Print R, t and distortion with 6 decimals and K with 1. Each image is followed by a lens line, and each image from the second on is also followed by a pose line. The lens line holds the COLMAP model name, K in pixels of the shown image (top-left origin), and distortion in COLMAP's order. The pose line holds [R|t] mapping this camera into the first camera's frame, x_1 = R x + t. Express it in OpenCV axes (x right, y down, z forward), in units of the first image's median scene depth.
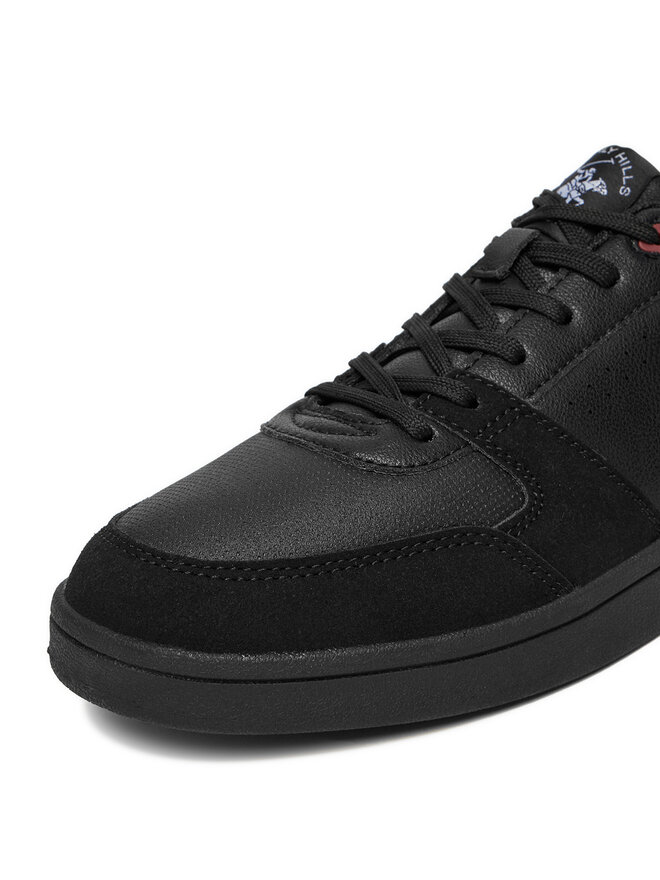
lens RADIAL K [[2129.5, 0, 330.0], [0, 2129.5, 440.0], [0, 0, 1]] dist [-0.136238, -1.200810]
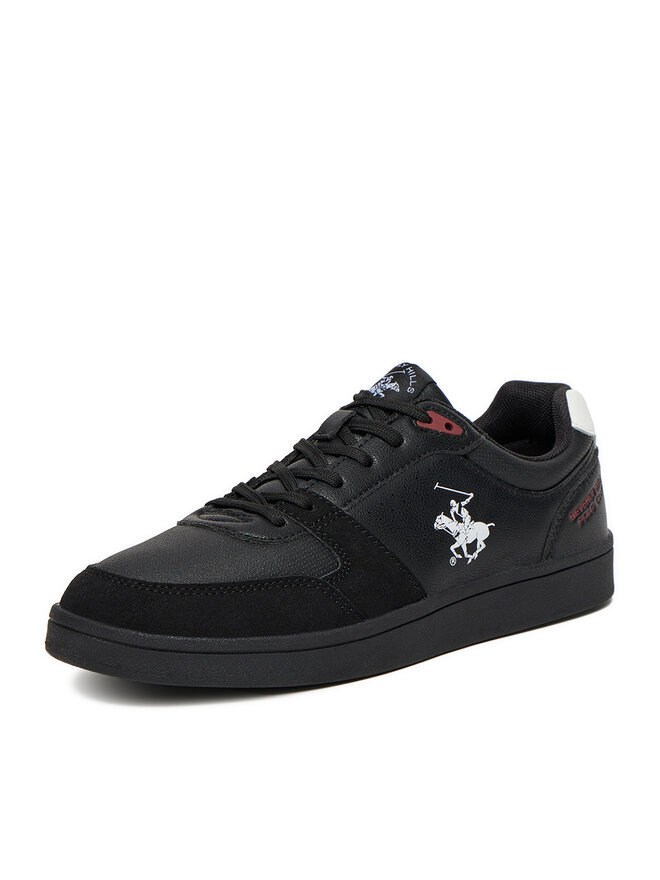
lens RADIAL K [[2582.5, 0, 330.0], [0, 2582.5, 440.0], [0, 0, 1]] dist [0.058652, 0.131997]
pose [[0.995987, 0.052888, 0.072205, -0.063163], [-0.042797, 0.989952, -0.134770, 0.194340], [-0.078607, 0.131139, 0.988243, -0.963779]]
